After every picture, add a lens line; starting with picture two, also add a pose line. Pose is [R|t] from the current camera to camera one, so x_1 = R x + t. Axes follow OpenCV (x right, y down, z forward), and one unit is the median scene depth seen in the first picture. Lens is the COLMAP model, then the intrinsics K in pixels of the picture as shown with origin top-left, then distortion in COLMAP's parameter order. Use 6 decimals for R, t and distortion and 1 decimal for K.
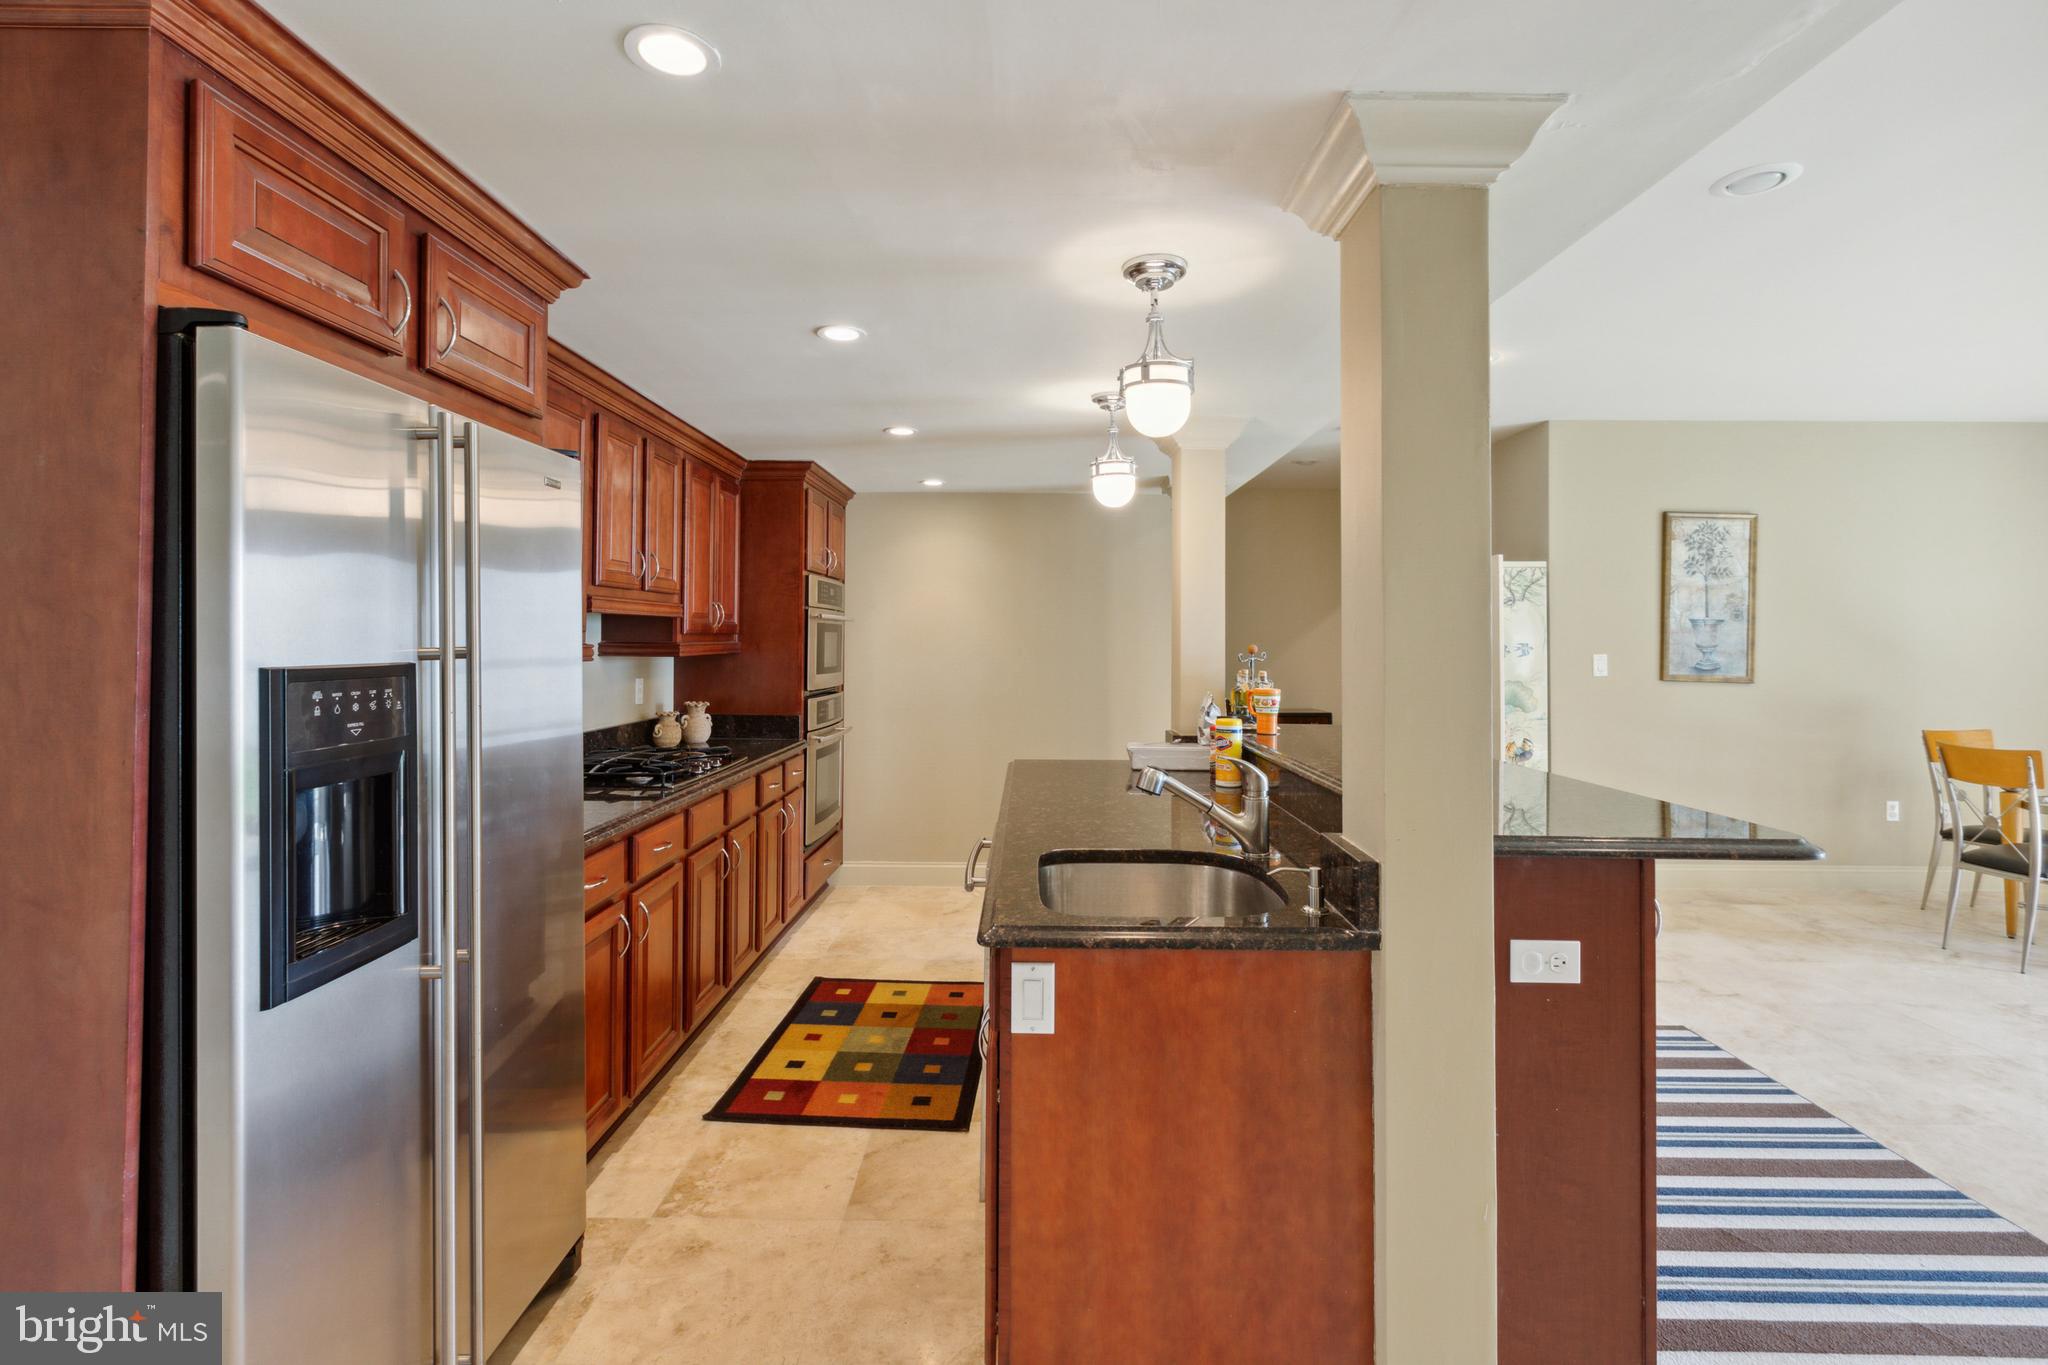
lens RADIAL K [[934.7, 0, 1016.5], [0, 934.7, 625.1], [0, 0, 1]] dist [0.005768, -0.003307]
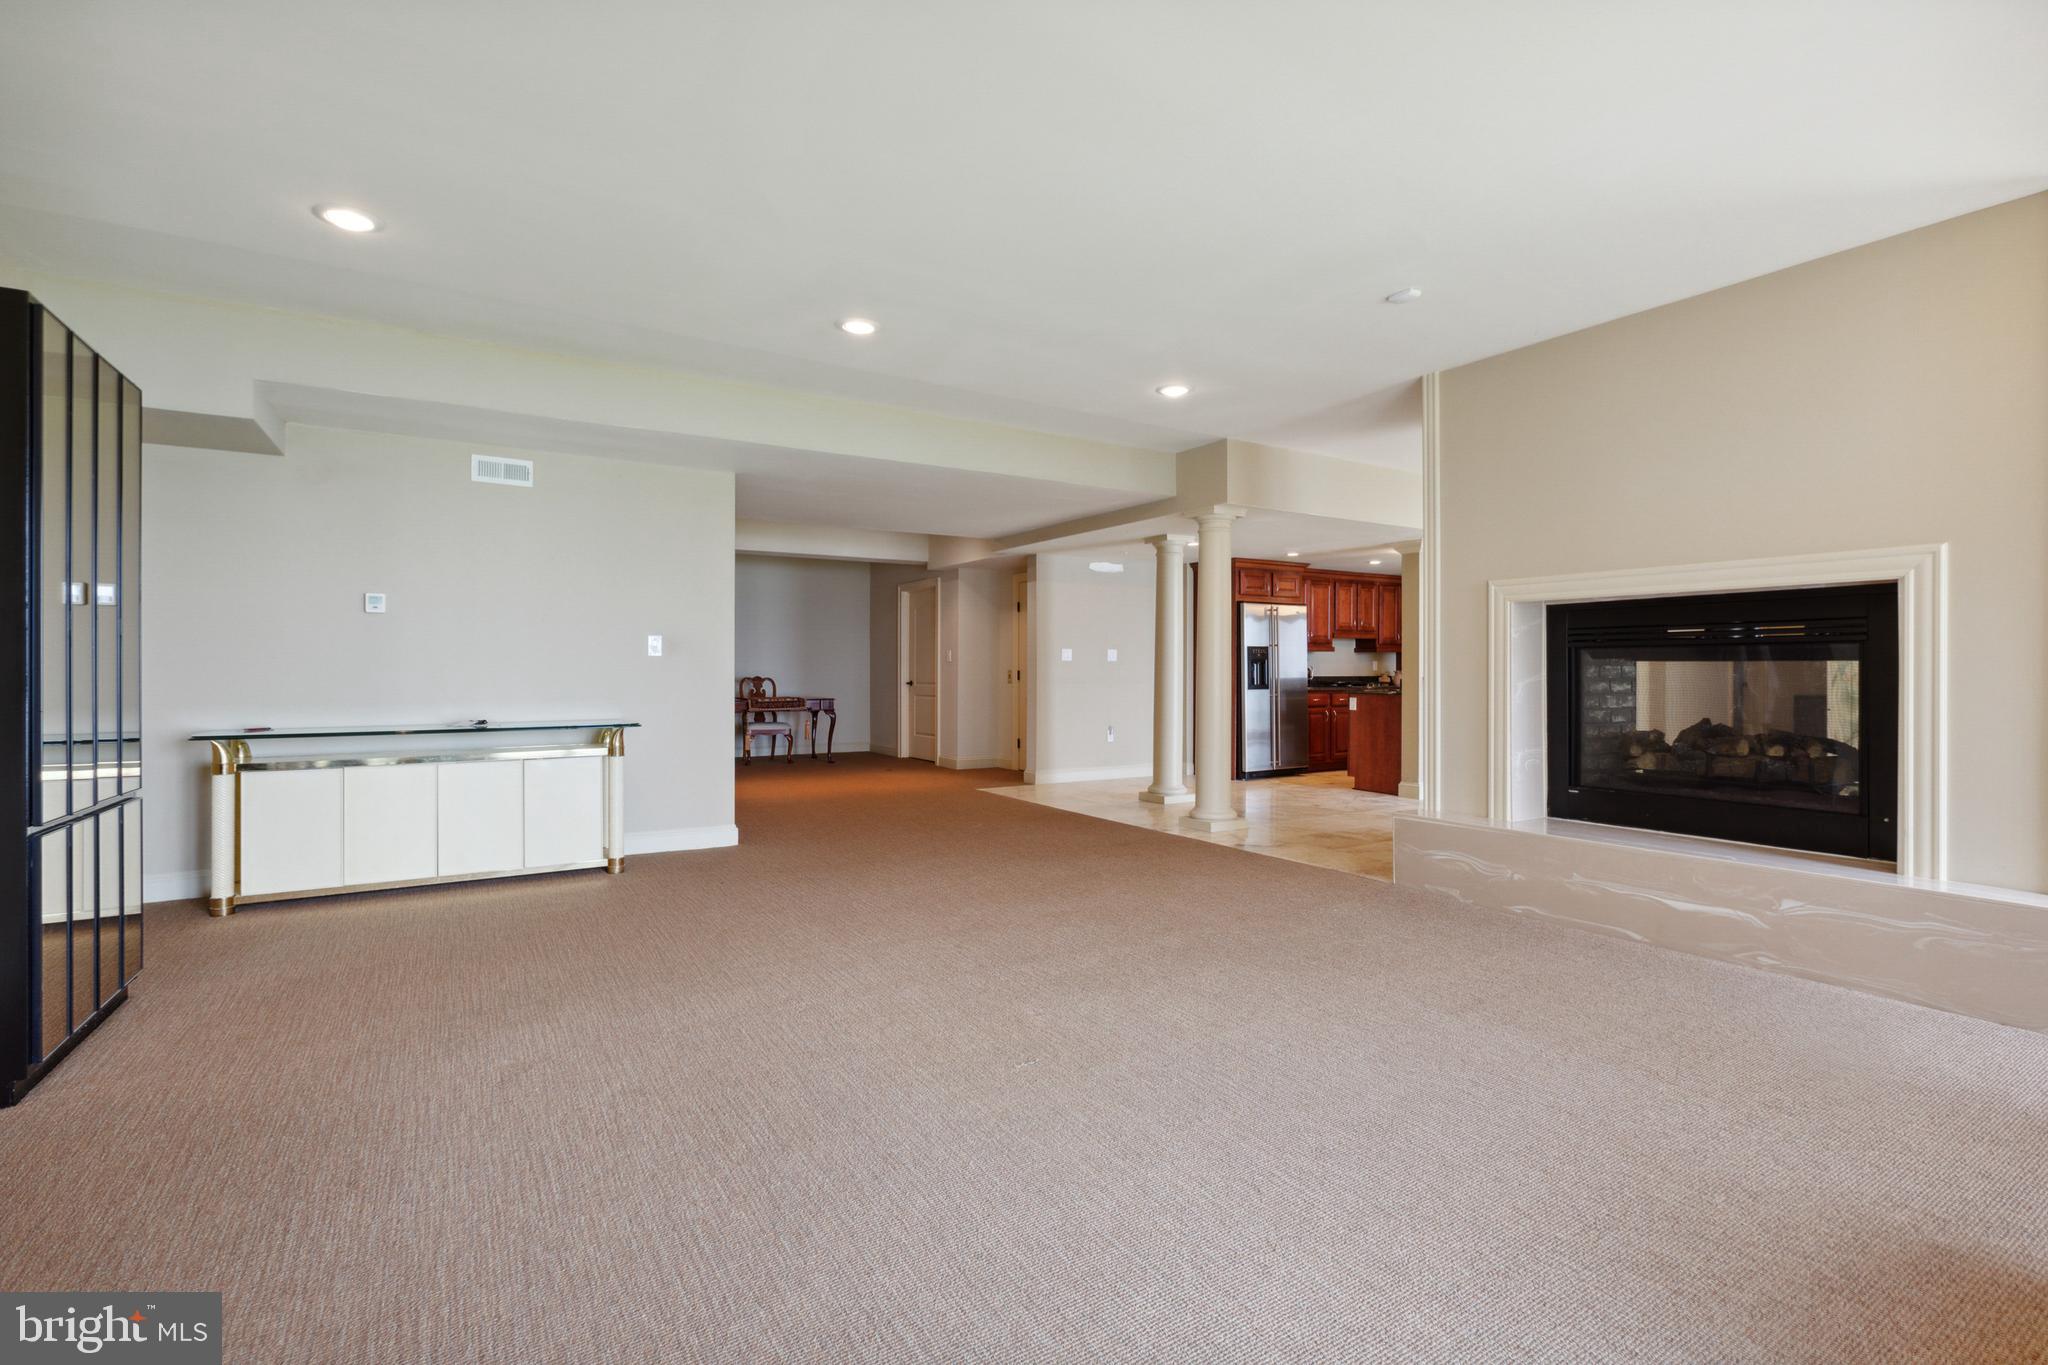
lens RADIAL K [[934.7, 0, 1026.0], [0, 934.7, 673.6], [0, 0, 1]] dist [0.005768, -0.003307]
pose [[0.538455, -0.000363, -0.842654, 1.258663], [0.011767, 0.999906, 0.007089, 0.053833], [0.842572, -0.013733, 0.538409, -1.251981]]
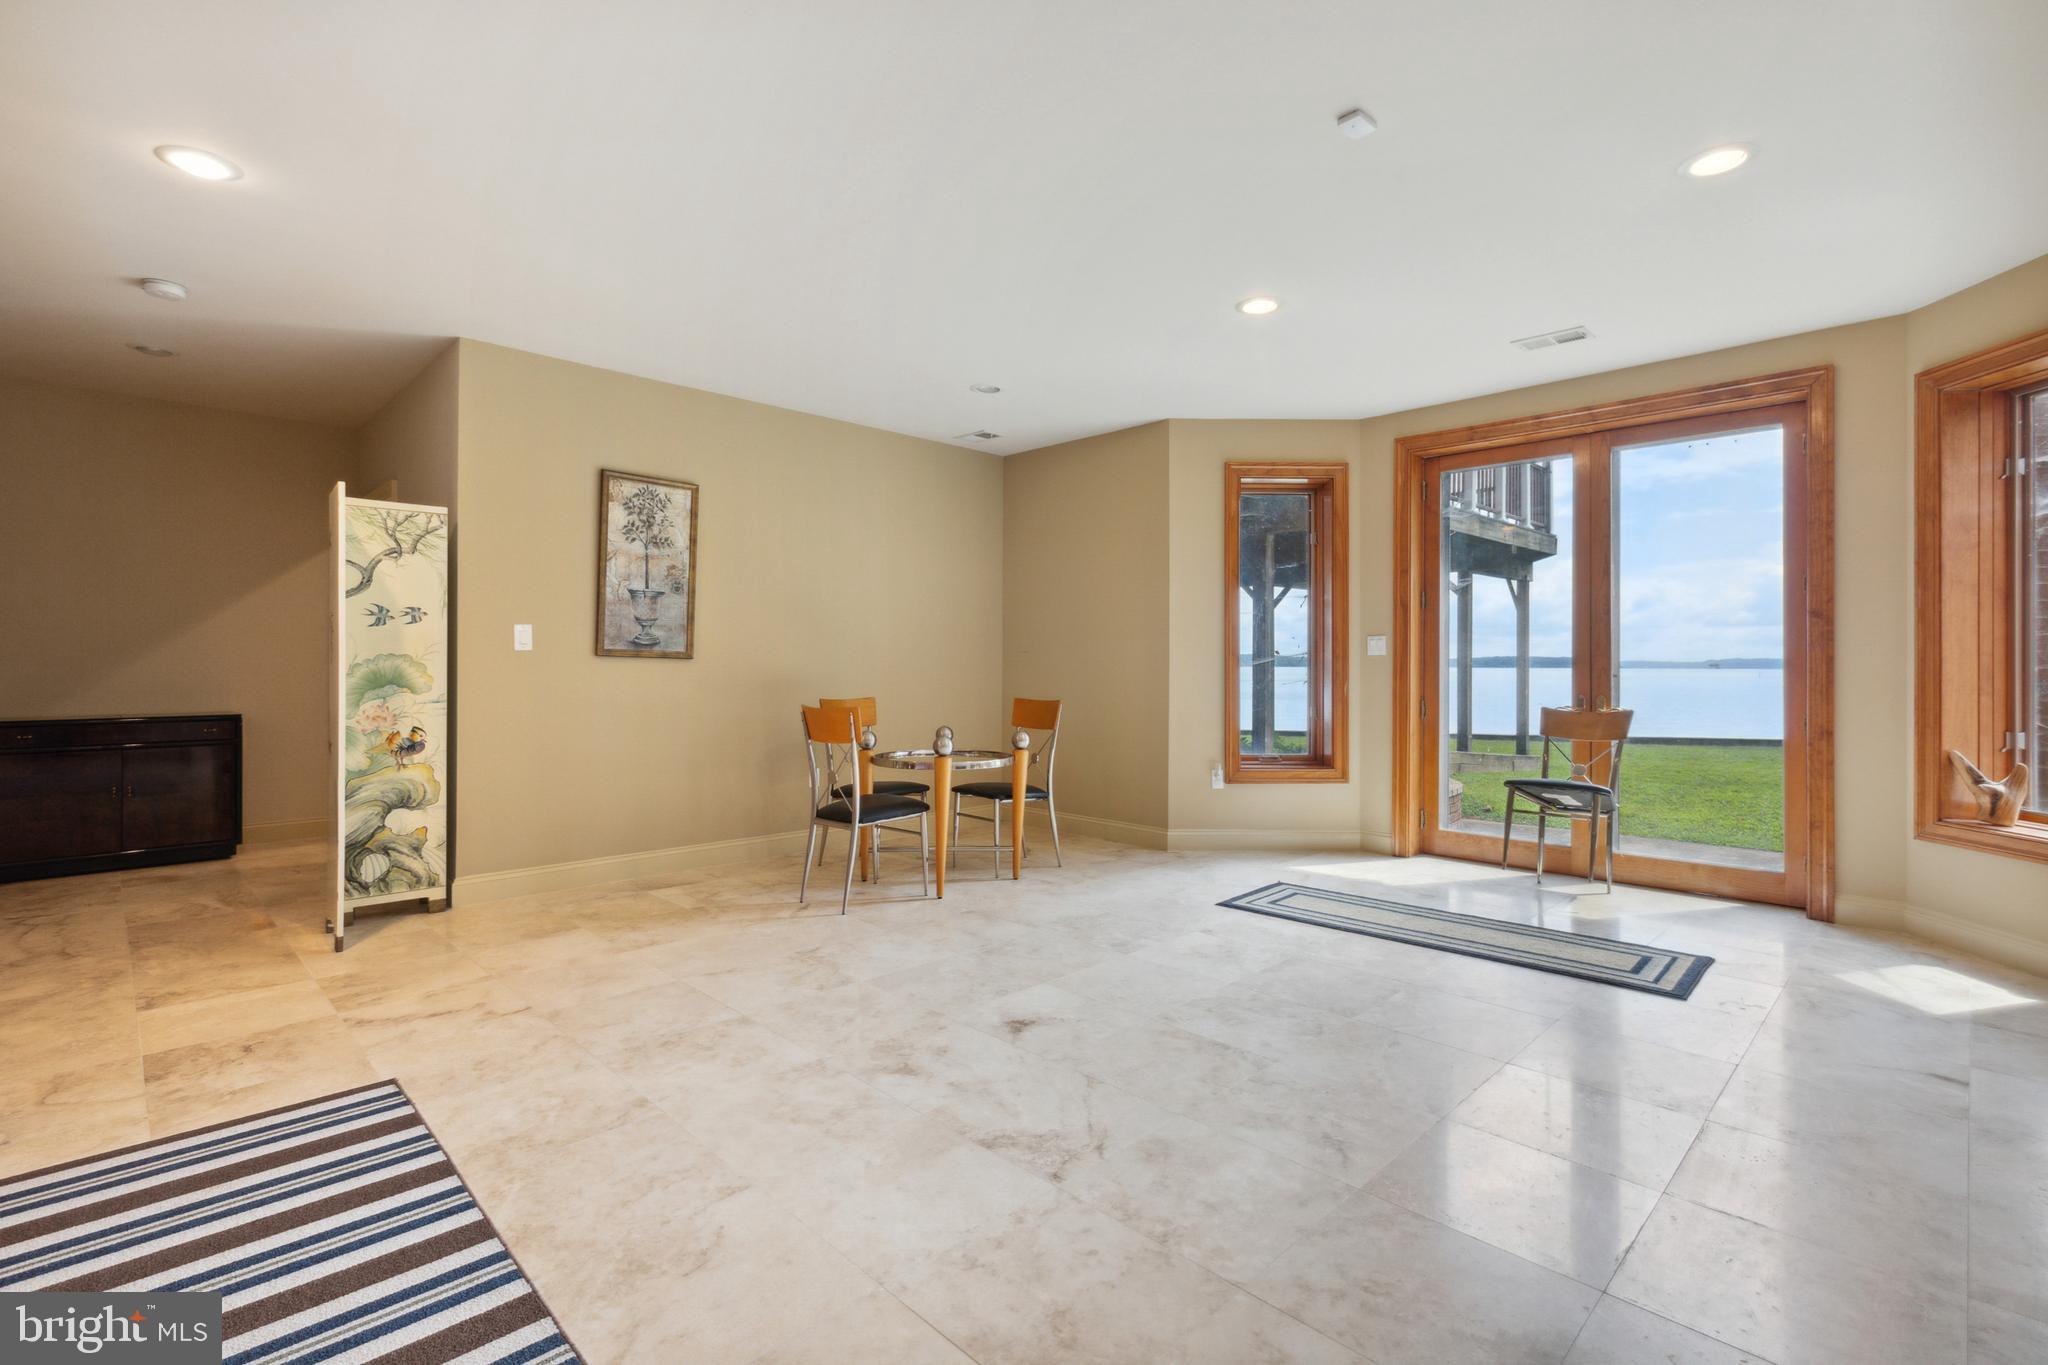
lens RADIAL K [[934.7, 0, 1025.3], [0, 934.7, 658.7], [0, 0, 1]] dist [0.005768, -0.003307]
pose [[0.697275, 0.006028, 0.716778, 0.389948], [-0.015425, 0.999859, 0.006597, 0.058610], [-0.716638, -0.015656, 0.697270, 0.090071]]
